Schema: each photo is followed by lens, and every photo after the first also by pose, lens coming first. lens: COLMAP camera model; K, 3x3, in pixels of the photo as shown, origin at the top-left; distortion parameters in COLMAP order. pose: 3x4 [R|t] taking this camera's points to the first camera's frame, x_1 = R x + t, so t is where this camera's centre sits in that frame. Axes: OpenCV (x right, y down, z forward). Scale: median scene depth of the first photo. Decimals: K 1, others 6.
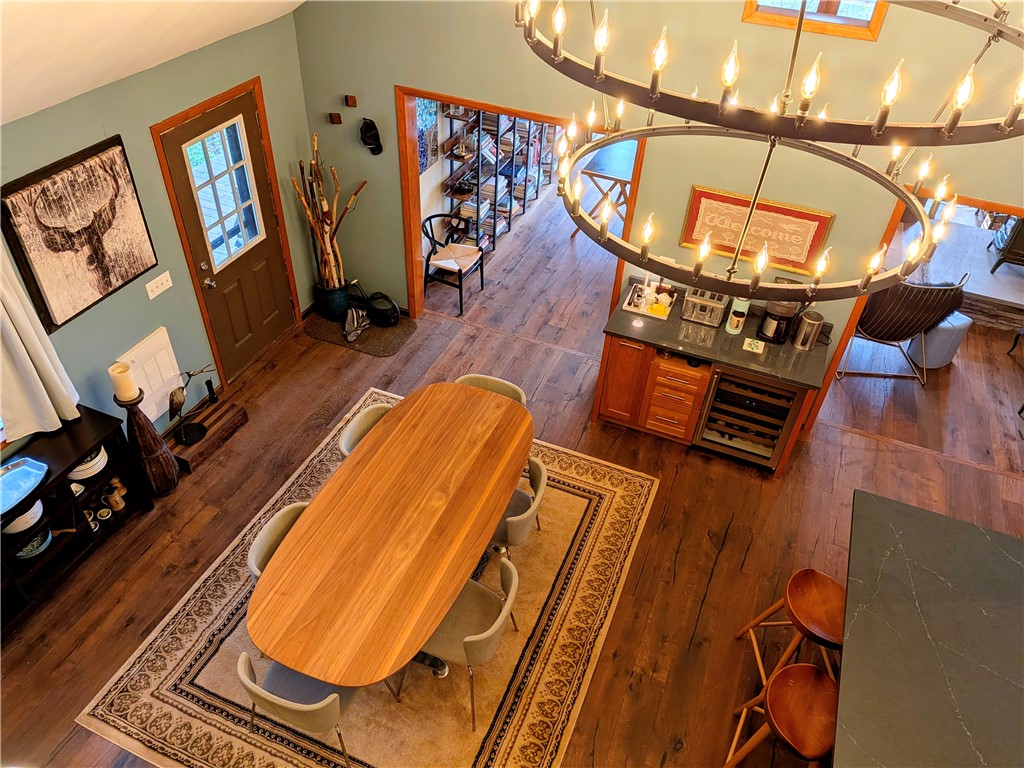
lens RADIAL K [[739.2, 0, 500.0], [0, 739.2, 389.8], [0, 0, 1]] dist [0.010234, -0.008131]
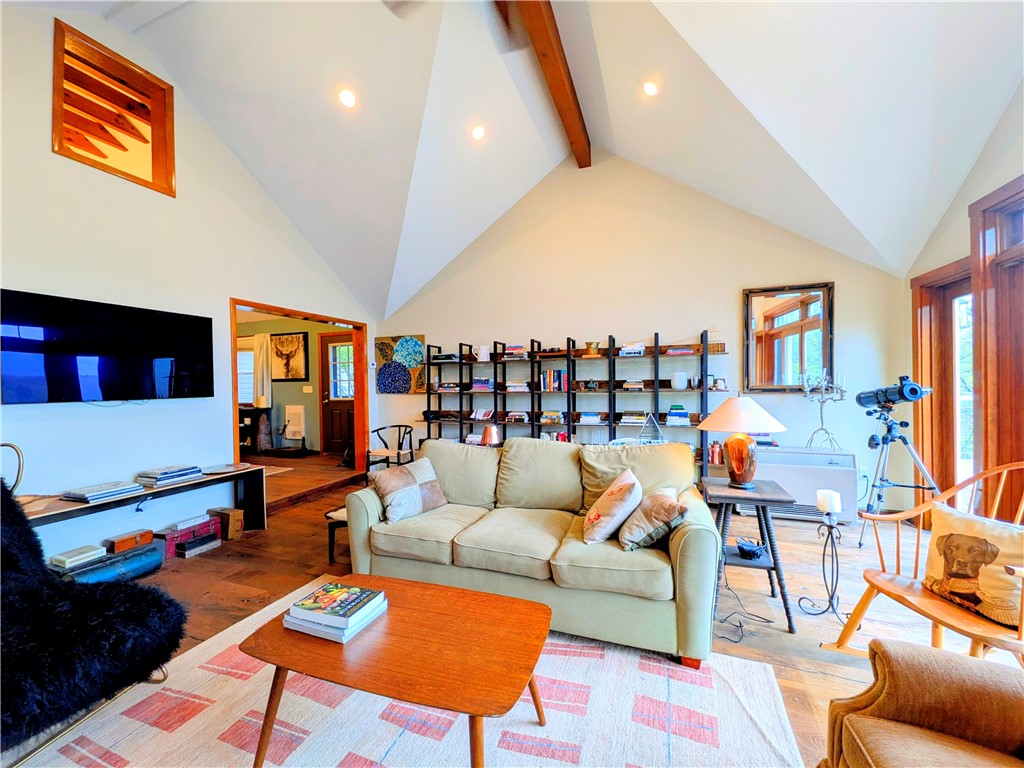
lens RADIAL K [[403.7, 0, 513.4], [0, 403.7, 385.4], [0, 0, 1]] dist [0.001902, -0.000019]
pose [[0.052575, -0.028042, -0.998223, 1.088542], [-0.636478, 0.769322, -0.055134, -0.574968], [0.769501, 0.638245, 0.022599, 1.620455]]
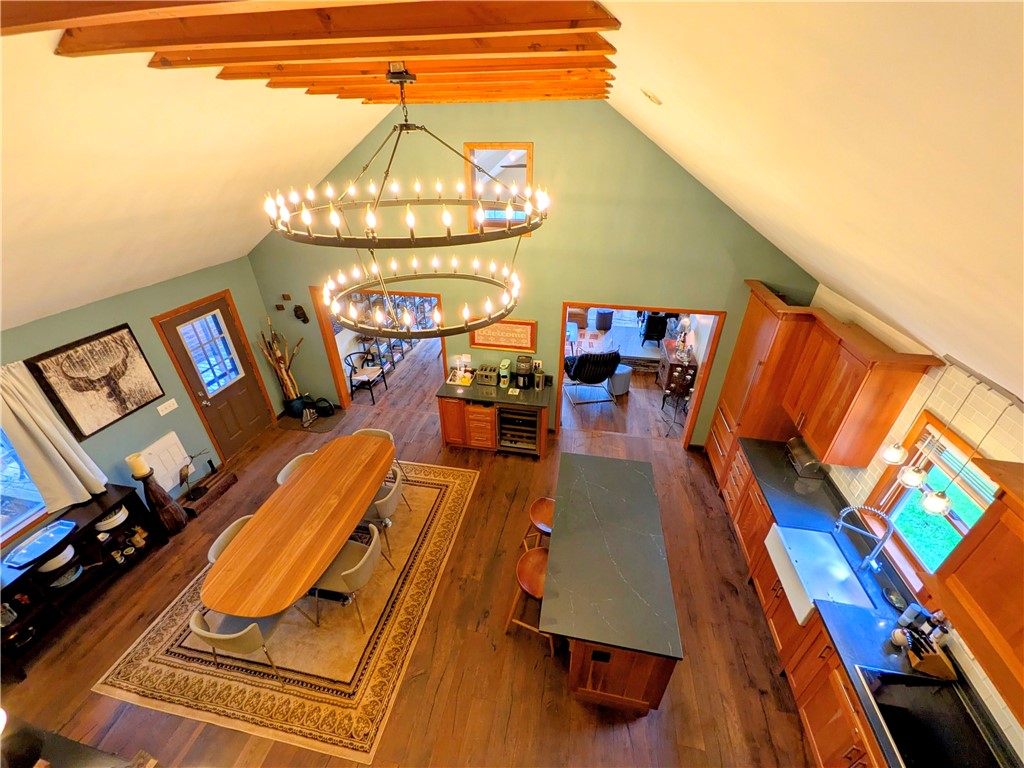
lens RADIAL K [[401.6, 0, 512.3], [0, 401.6, 386.1], [0, 0, 1]] dist [0.002881, 0.000461]
pose [[0.977120, -0.143571, 0.156921, 0.192174], [0.167988, 0.973466, -0.155382, 0.095916], [-0.130449, 0.178187, 0.975311, -0.023190]]
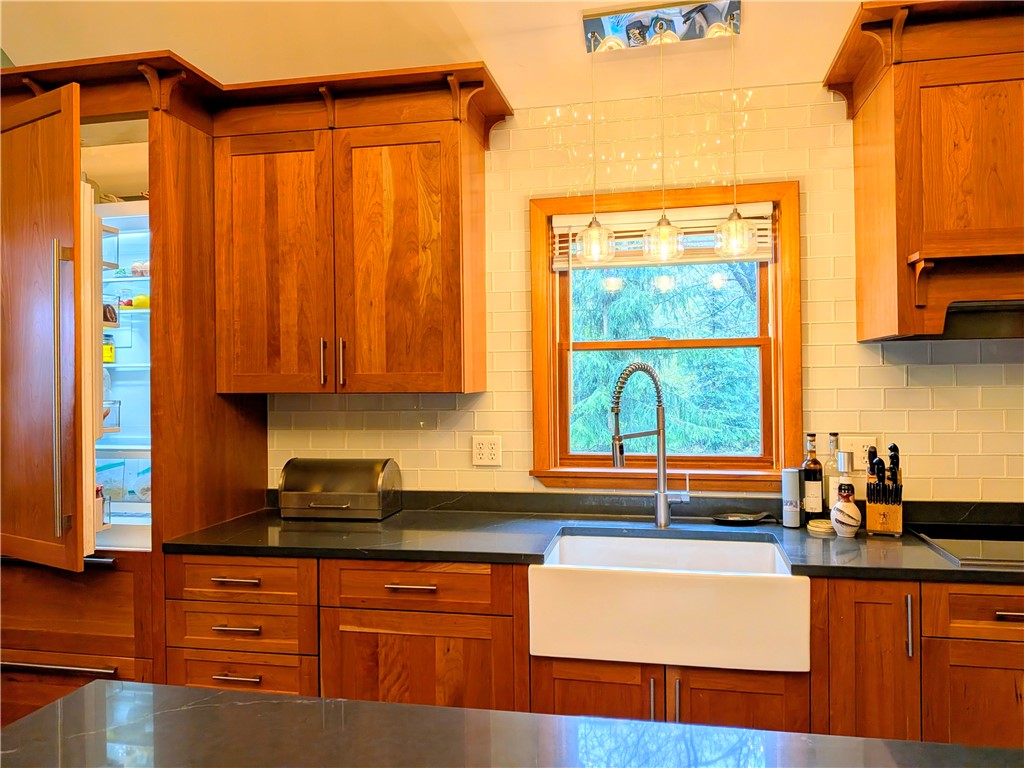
lens RADIAL K [[729.3, 0, 518.2], [0, 729.3, 377.1], [0, 0, 1]] dist [0.084843, -0.127053]
pose [[-0.200075, -0.032560, 0.979239, 0.319359], [0.642777, 0.749945, 0.156266, 0.147191], [-0.739464, 0.660698, -0.129117, 0.674857]]
